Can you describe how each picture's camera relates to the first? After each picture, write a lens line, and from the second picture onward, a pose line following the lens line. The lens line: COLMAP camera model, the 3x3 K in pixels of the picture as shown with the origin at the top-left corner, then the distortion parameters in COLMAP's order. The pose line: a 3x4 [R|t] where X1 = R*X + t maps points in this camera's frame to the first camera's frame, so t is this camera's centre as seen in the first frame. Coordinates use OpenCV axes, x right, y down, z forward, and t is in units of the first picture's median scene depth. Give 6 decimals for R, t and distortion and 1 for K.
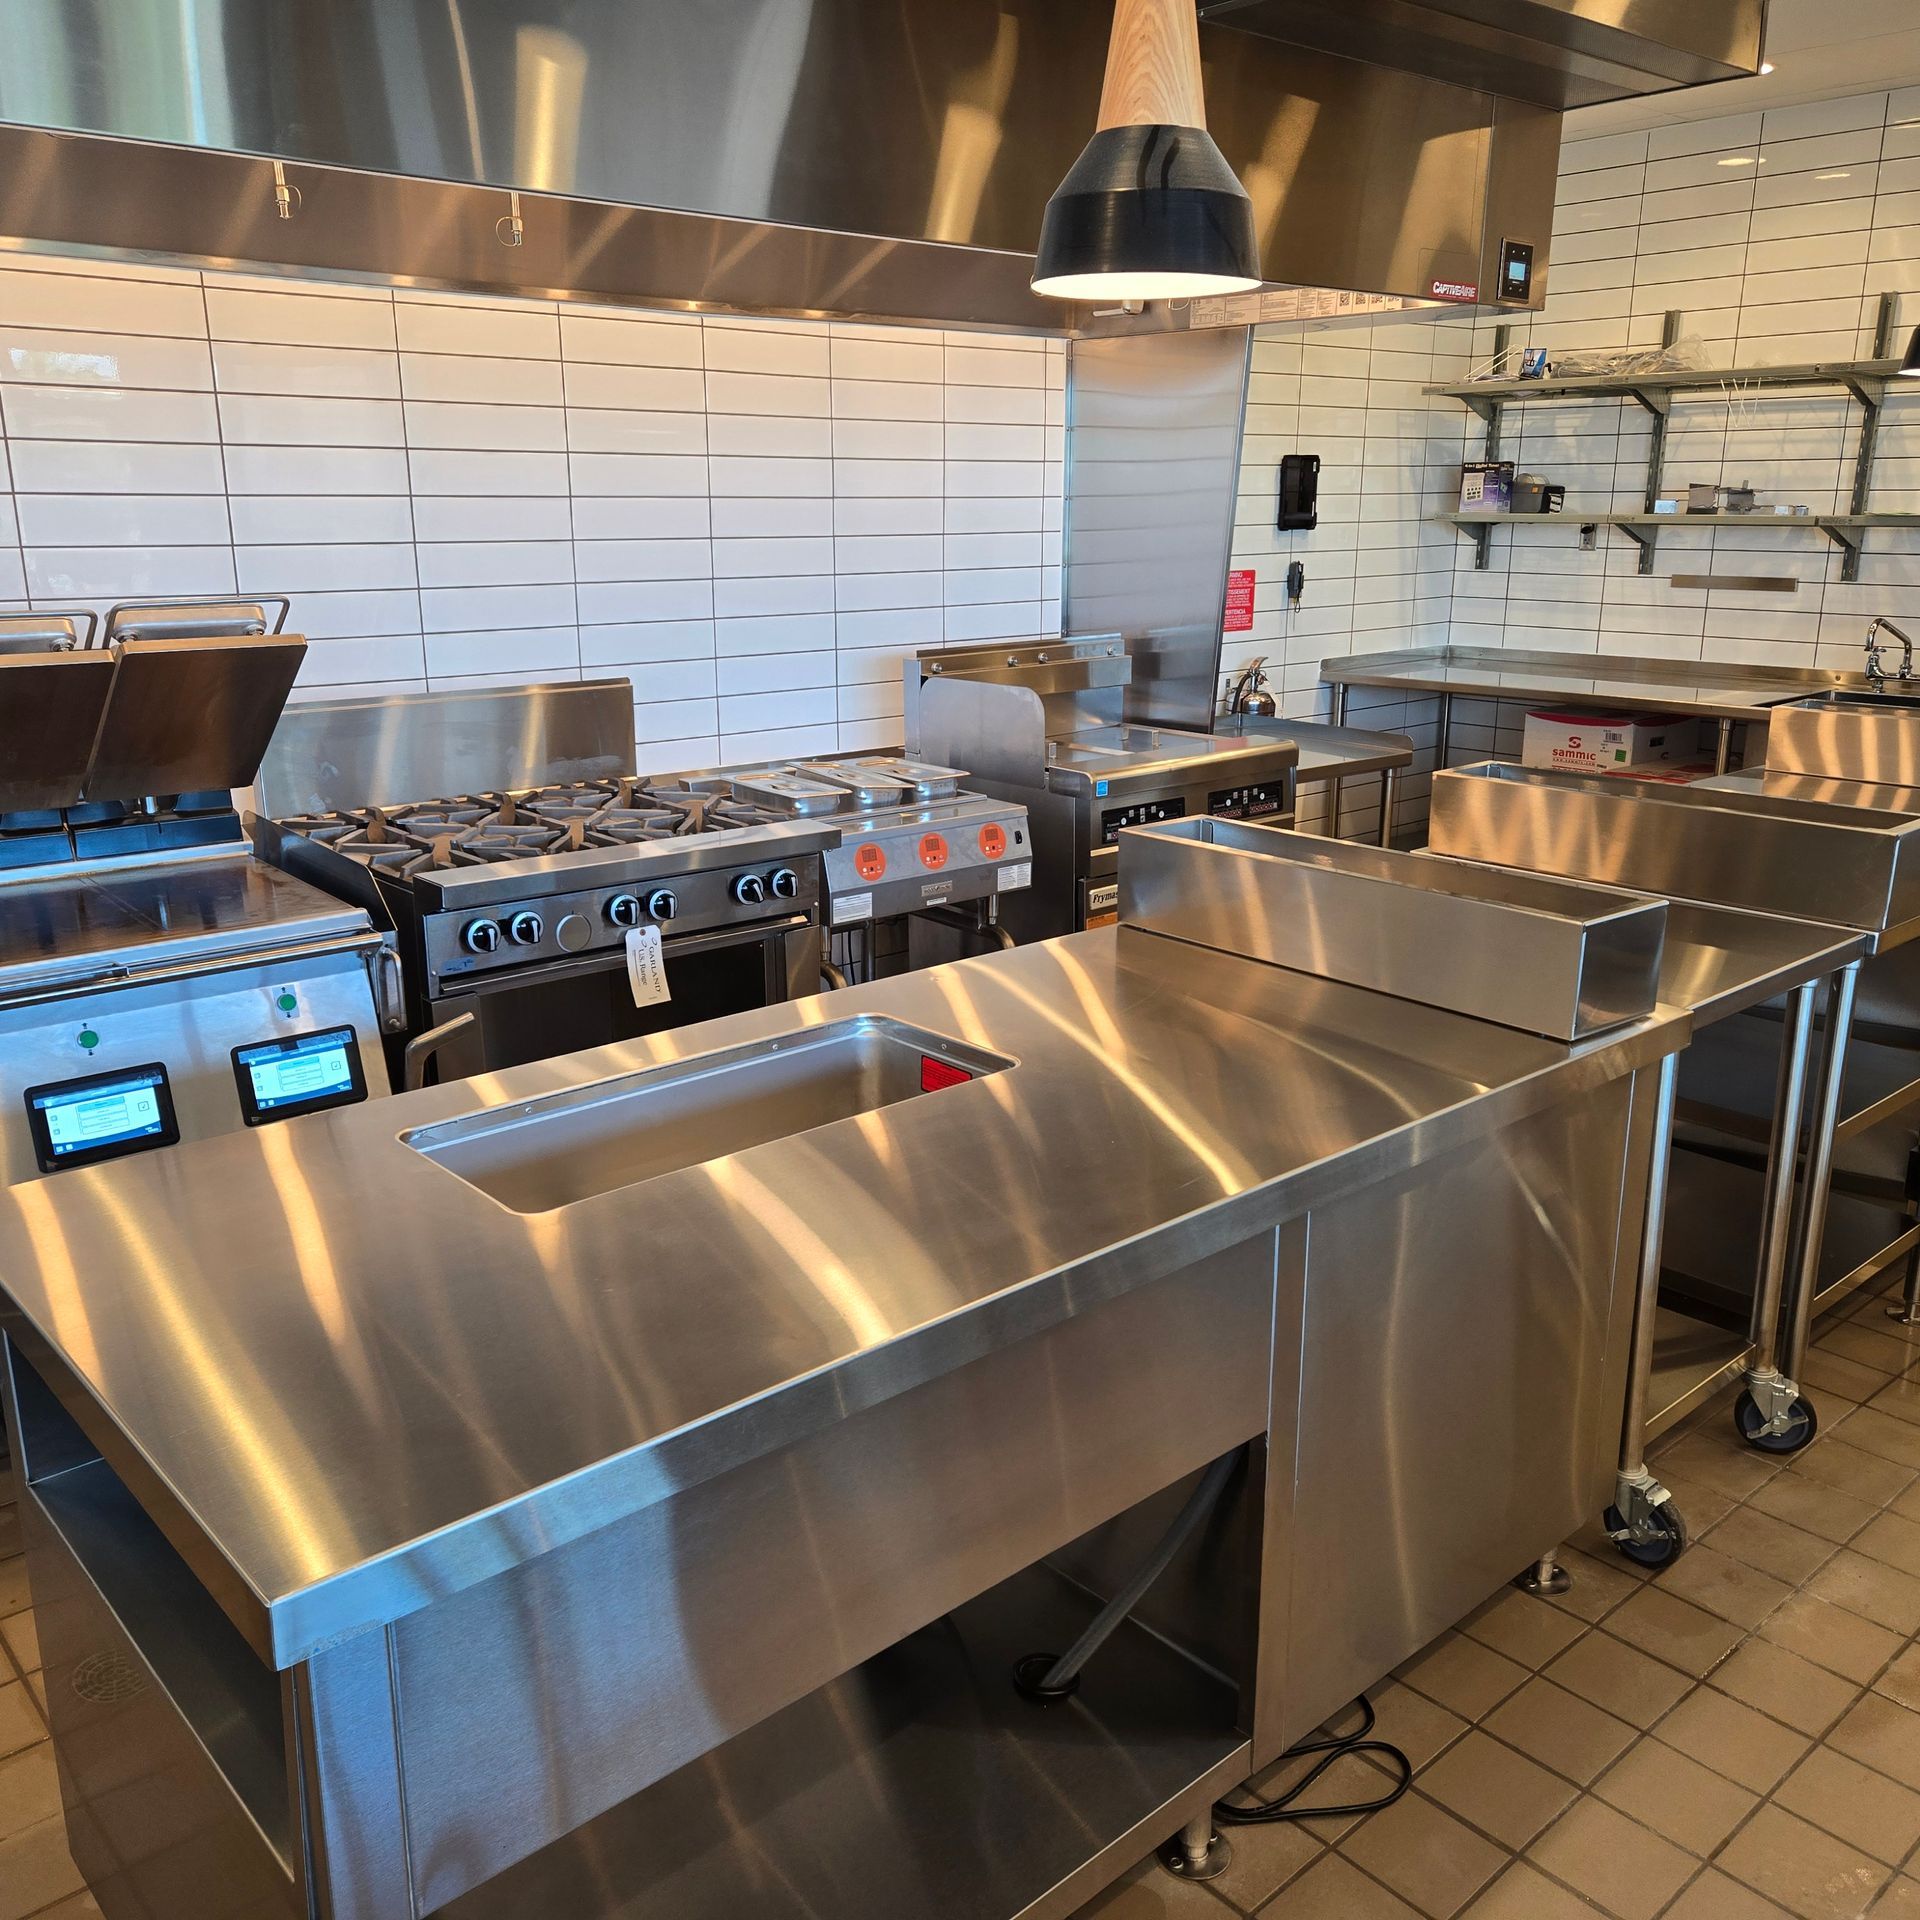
lens RADIAL K [[1701.2, 0, 965.5], [0, 1701.2, 949.8], [0, 0, 1]] dist [0.039767, -0.030300]
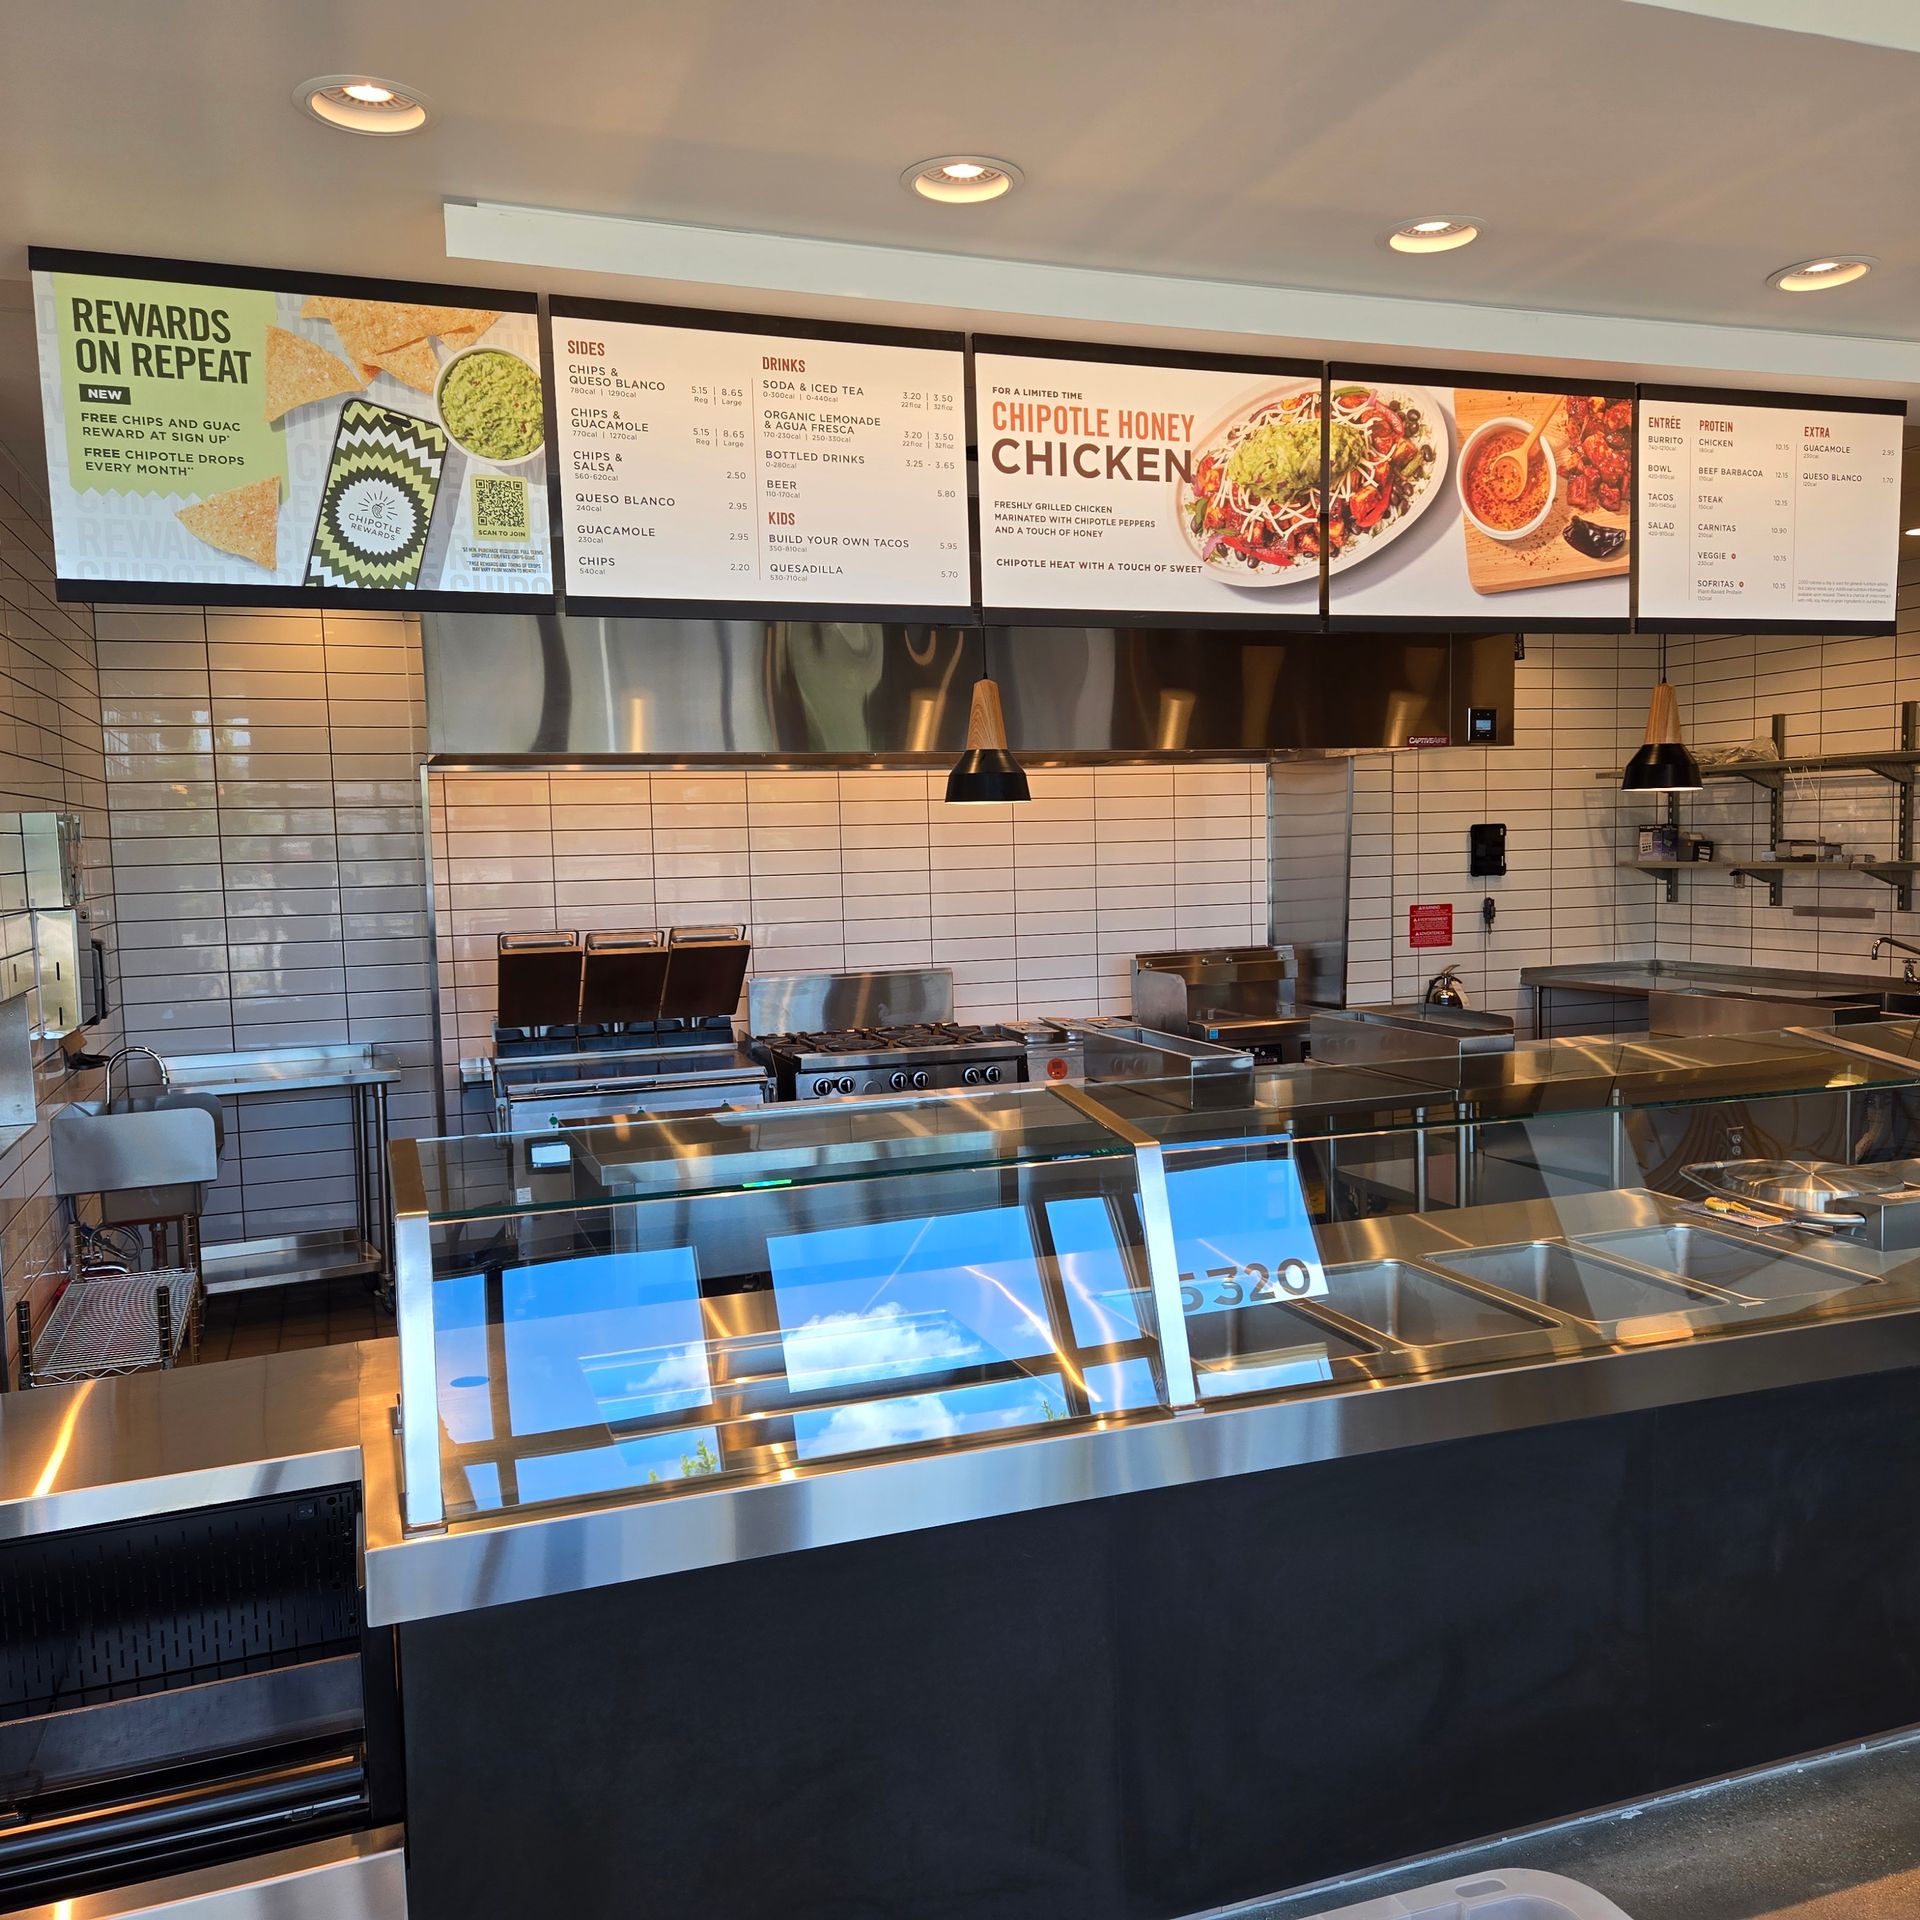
lens RADIAL K [[1701.2, 0, 958.2], [0, 1701.2, 962.5], [0, 0, 1]] dist [0.039767, -0.030300]
pose [[0.919803, 0.007180, -0.392314, 0.344675], [-0.078256, 0.983103, -0.165484, 0.088522], [0.384497, 0.182914, 0.904823, -0.416445]]
